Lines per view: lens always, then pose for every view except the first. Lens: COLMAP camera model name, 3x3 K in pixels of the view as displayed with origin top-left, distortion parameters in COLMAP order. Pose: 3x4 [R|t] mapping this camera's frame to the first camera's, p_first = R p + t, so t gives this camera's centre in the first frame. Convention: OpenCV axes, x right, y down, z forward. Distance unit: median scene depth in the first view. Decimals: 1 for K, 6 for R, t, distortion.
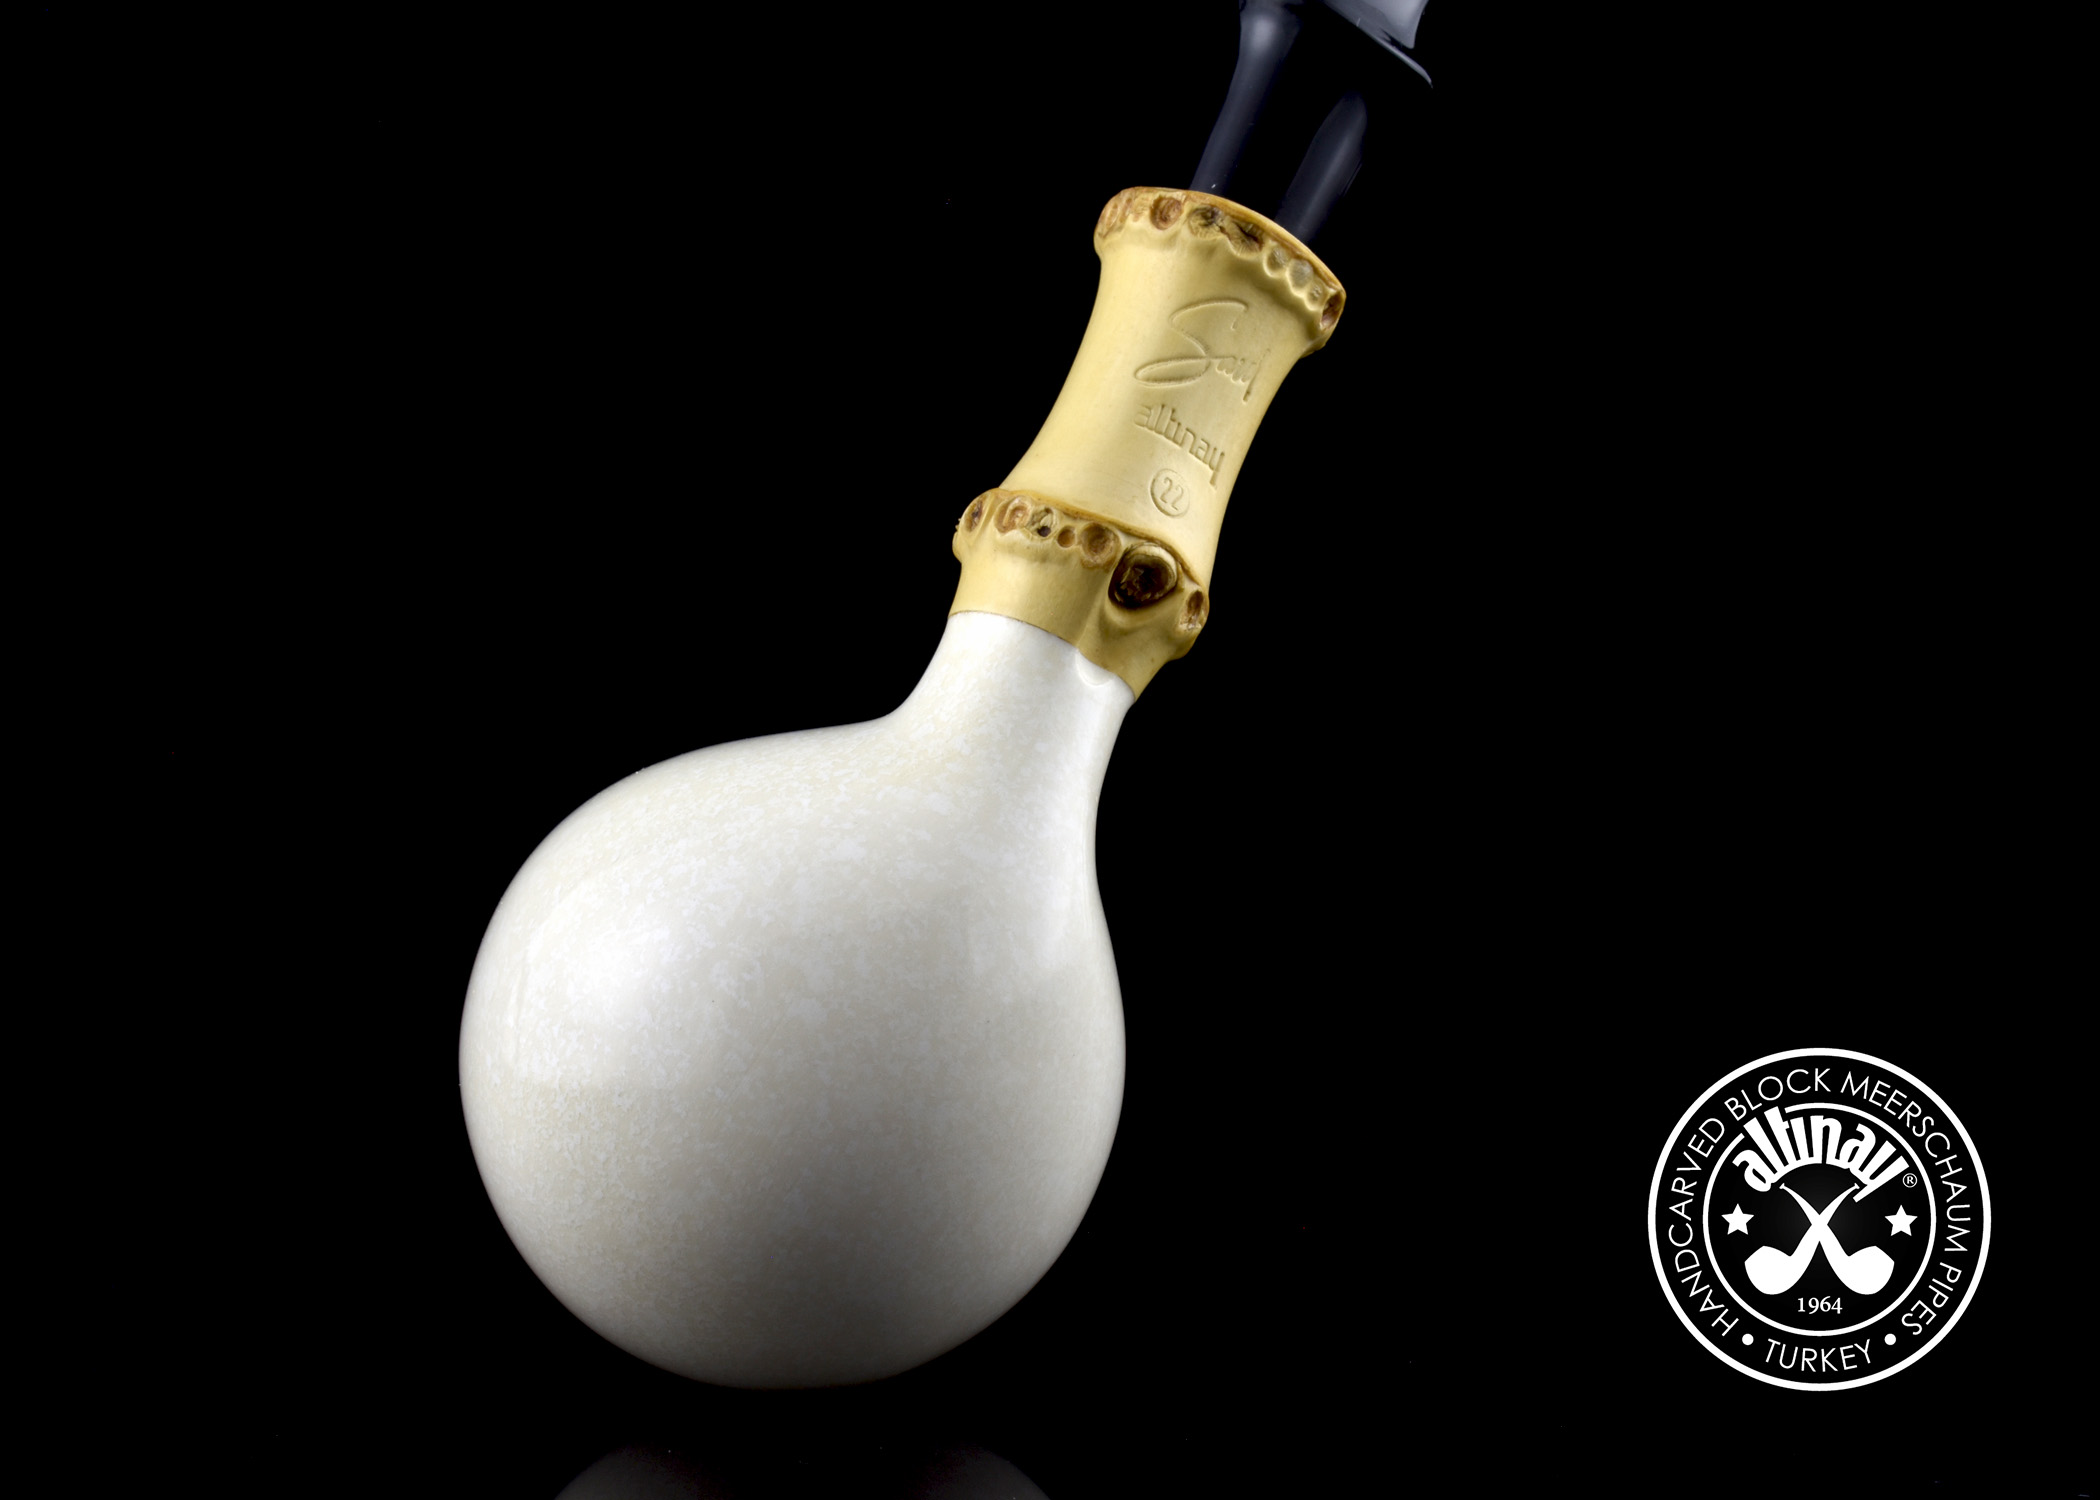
lens RADIAL K [[5248.7, 0, 1050.0], [0, 5248.7, 750.0], [0, 0, 1]] dist [0.041266, 0.147083]
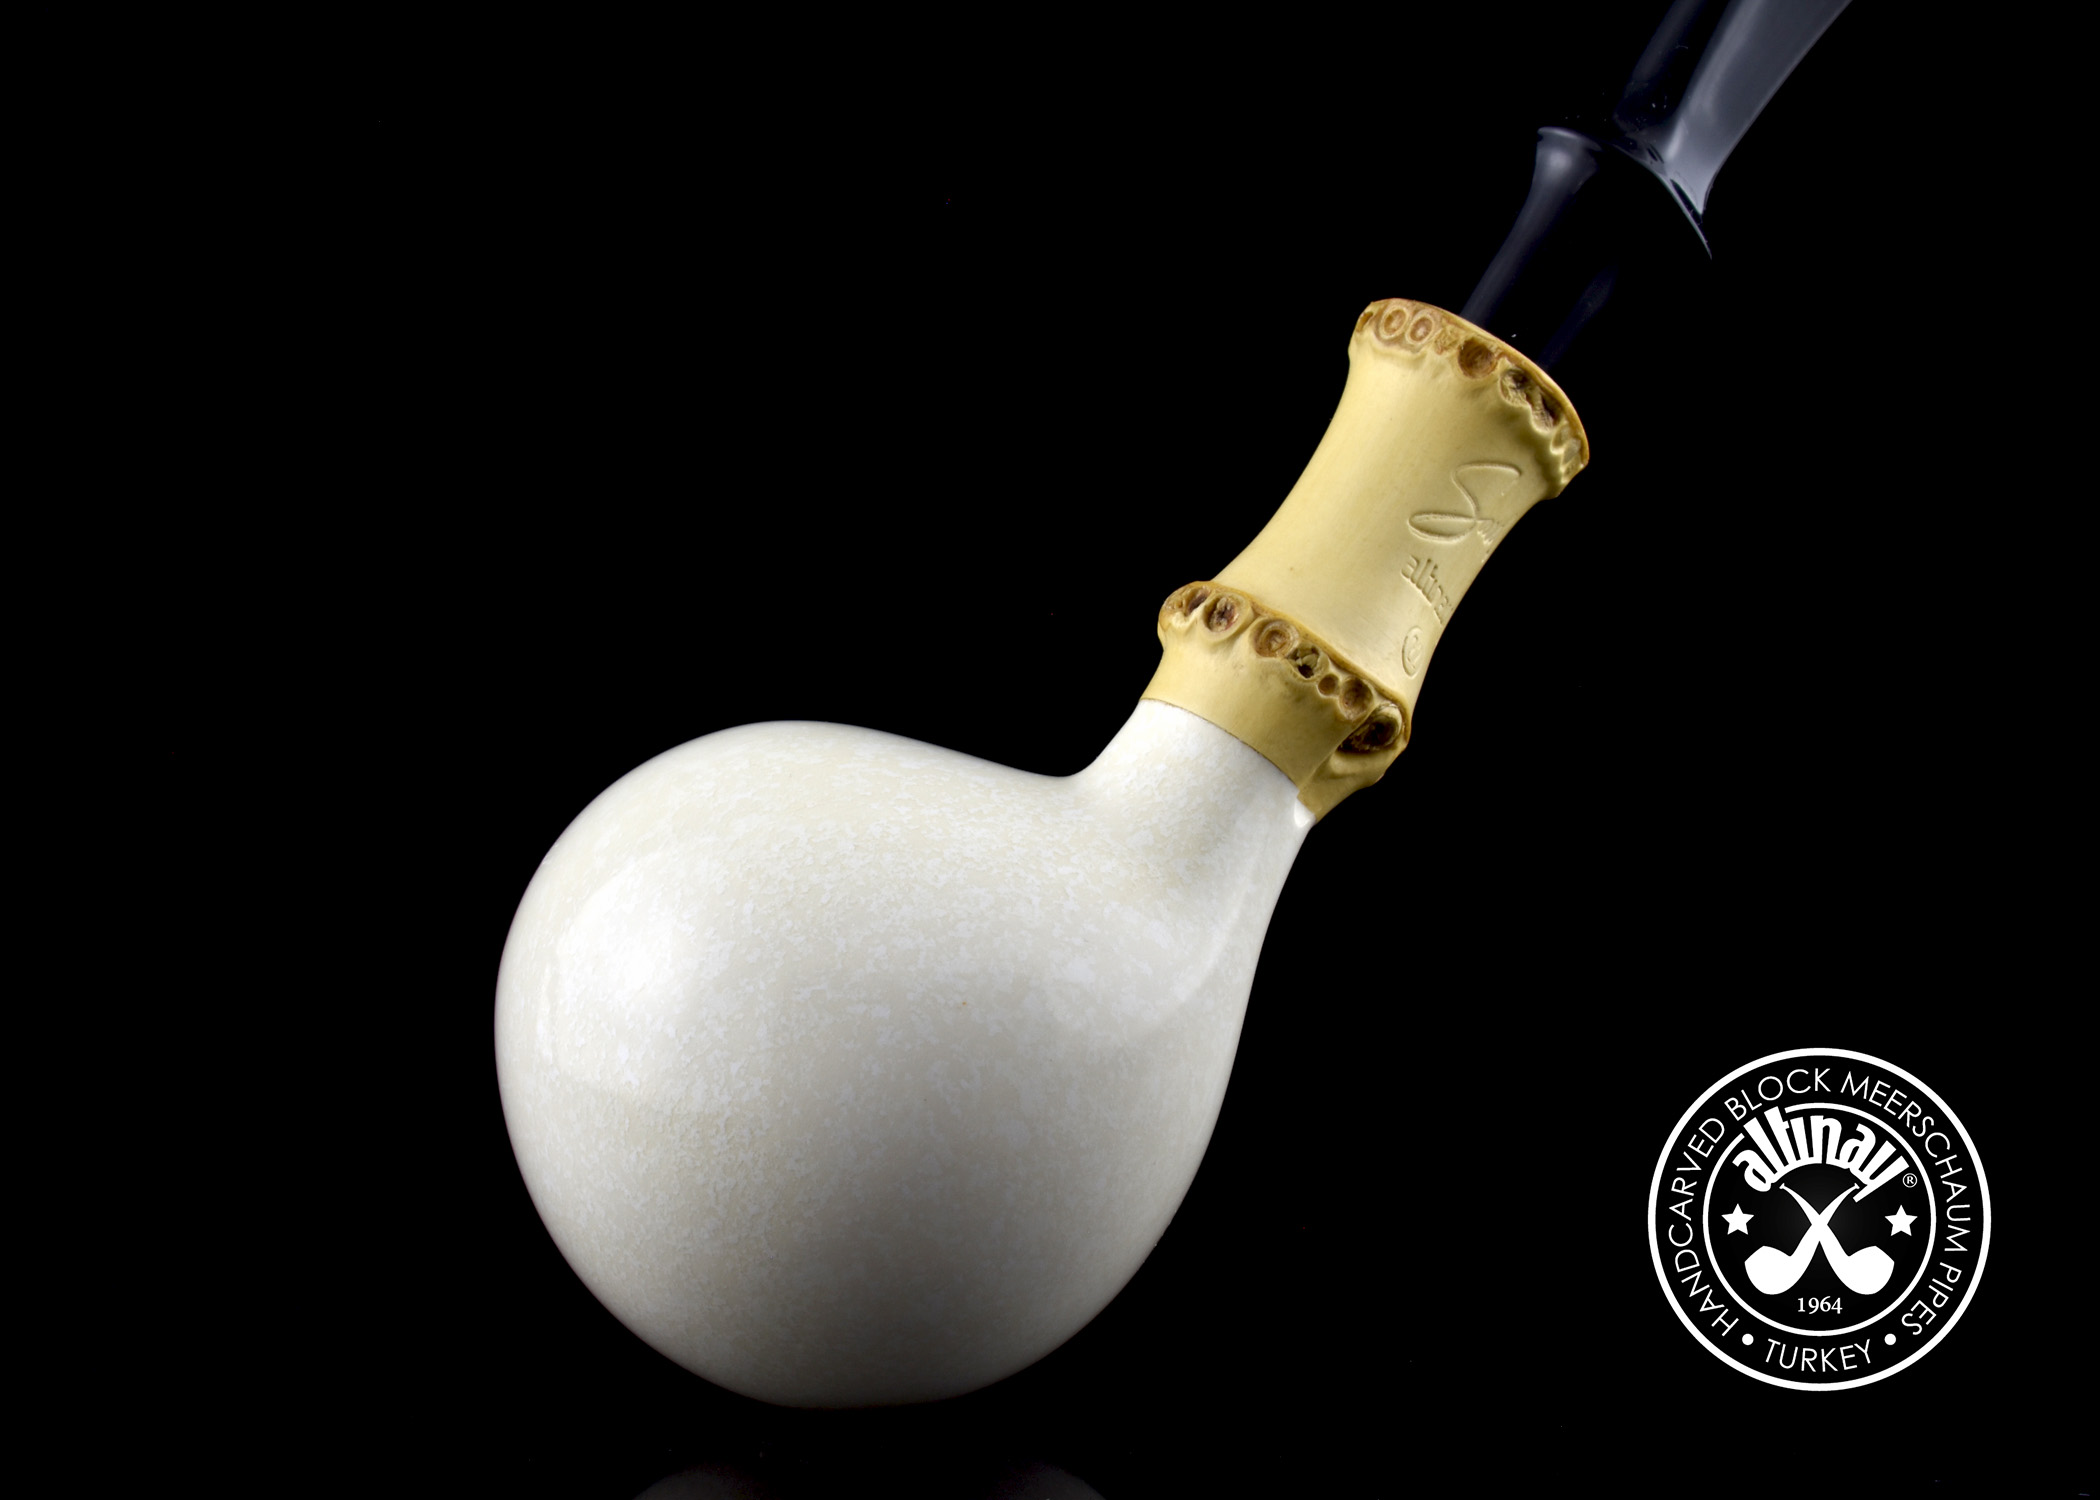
lens RADIAL K [[5248.7, 0, 1050.0], [0, 5248.7, 750.0], [0, 0, 1]] dist [0.041266, 0.147083]
pose [[0.912270, 0.237945, 0.333385, -0.371777], [-0.295929, 0.945644, 0.134846, -0.147170], [-0.283177, -0.221674, 0.933098, 0.095412]]
